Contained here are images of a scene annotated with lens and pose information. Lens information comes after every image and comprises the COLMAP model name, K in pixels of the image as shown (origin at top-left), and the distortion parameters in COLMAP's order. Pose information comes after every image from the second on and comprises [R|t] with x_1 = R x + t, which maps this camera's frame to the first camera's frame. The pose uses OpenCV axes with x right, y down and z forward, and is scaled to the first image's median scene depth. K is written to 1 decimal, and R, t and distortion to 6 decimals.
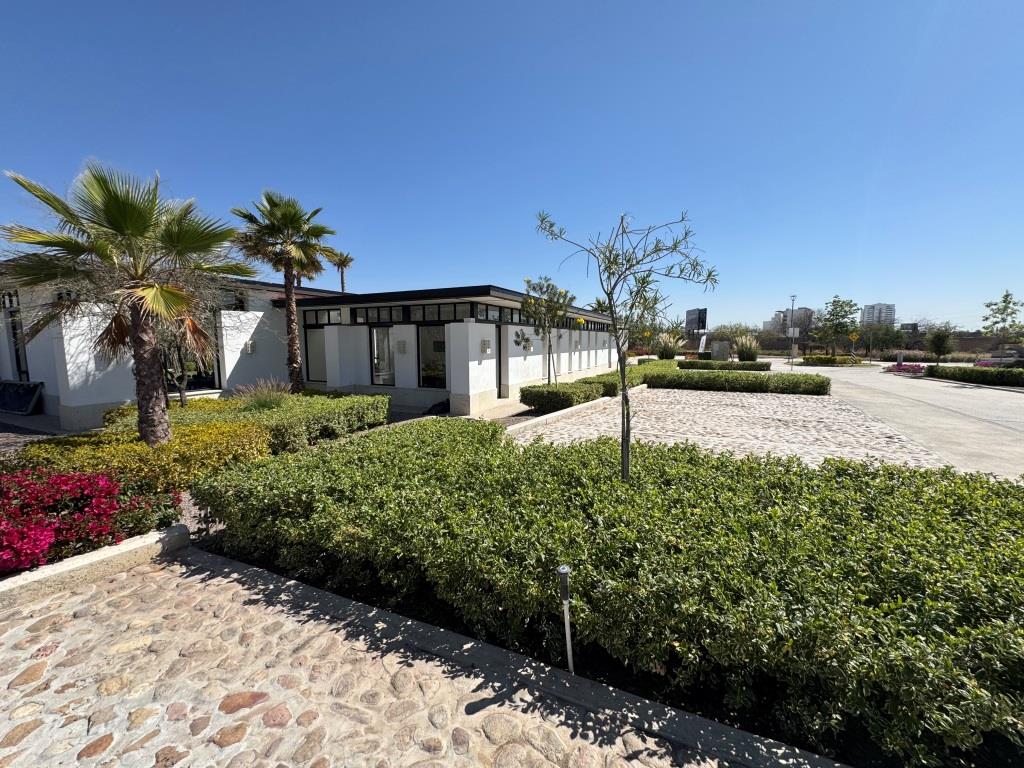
lens RADIAL K [[407.6, 0, 511.7], [0, 407.6, 383.8], [0, 0, 1]] dist [-0.001288, 0.000064]
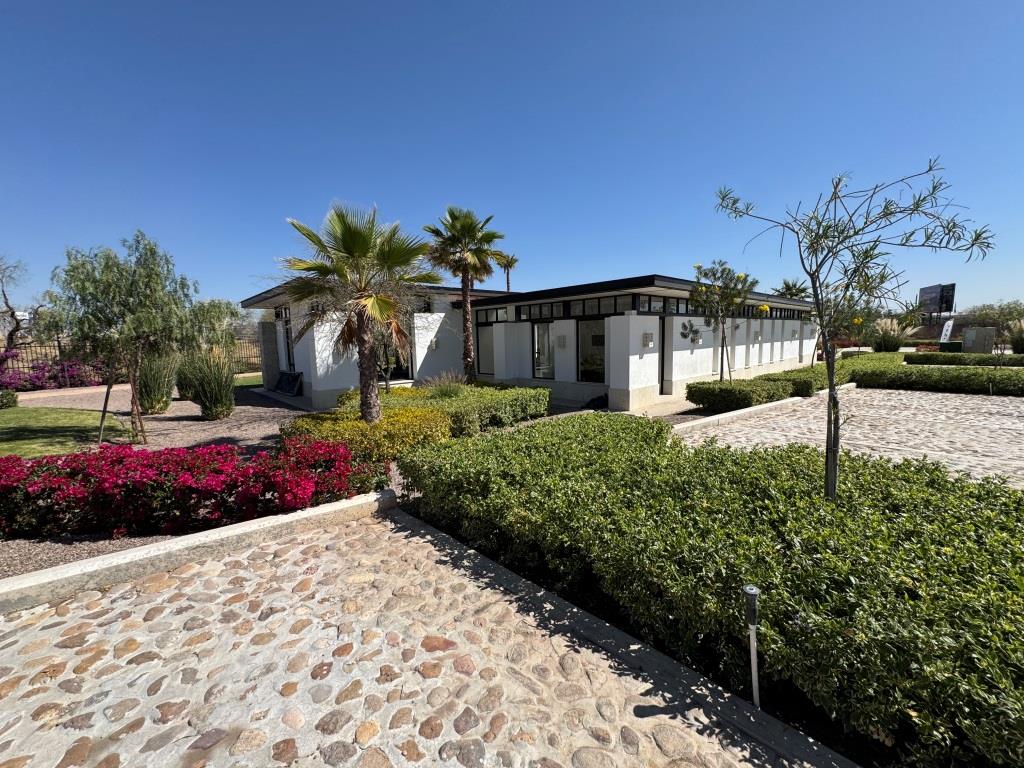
lens RADIAL K [[407.6, 0, 511.7], [0, 407.6, 383.8], [0, 0, 1]] dist [-0.001288, 0.000064]
pose [[0.929595, 0.021698, -0.367944, -0.025073], [-0.016420, 0.999713, 0.017469, -0.000522], [0.368218, -0.010197, 0.929684, -0.008096]]
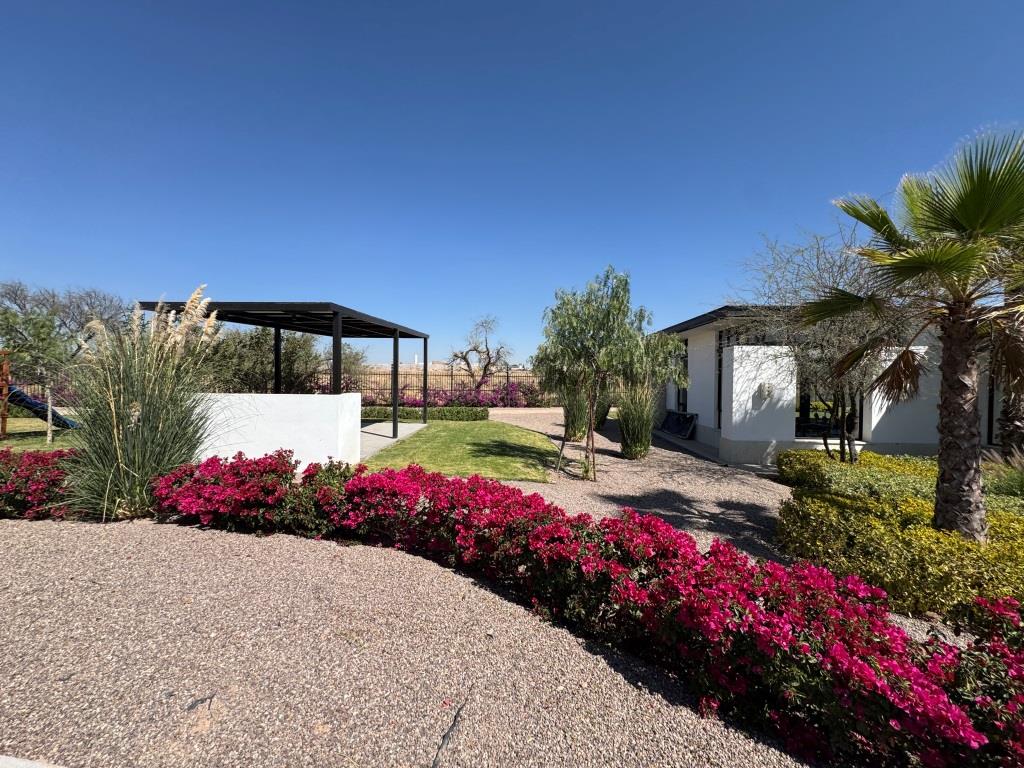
lens RADIAL K [[407.6, 0, 511.7], [0, 407.6, 383.8], [0, 0, 1]] dist [-0.001288, 0.000064]
pose [[0.387300, 0.021775, -0.921697, -0.901741], [-0.112752, 0.993335, -0.023912, -0.008231], [0.915033, 0.113184, 0.387174, 0.035303]]
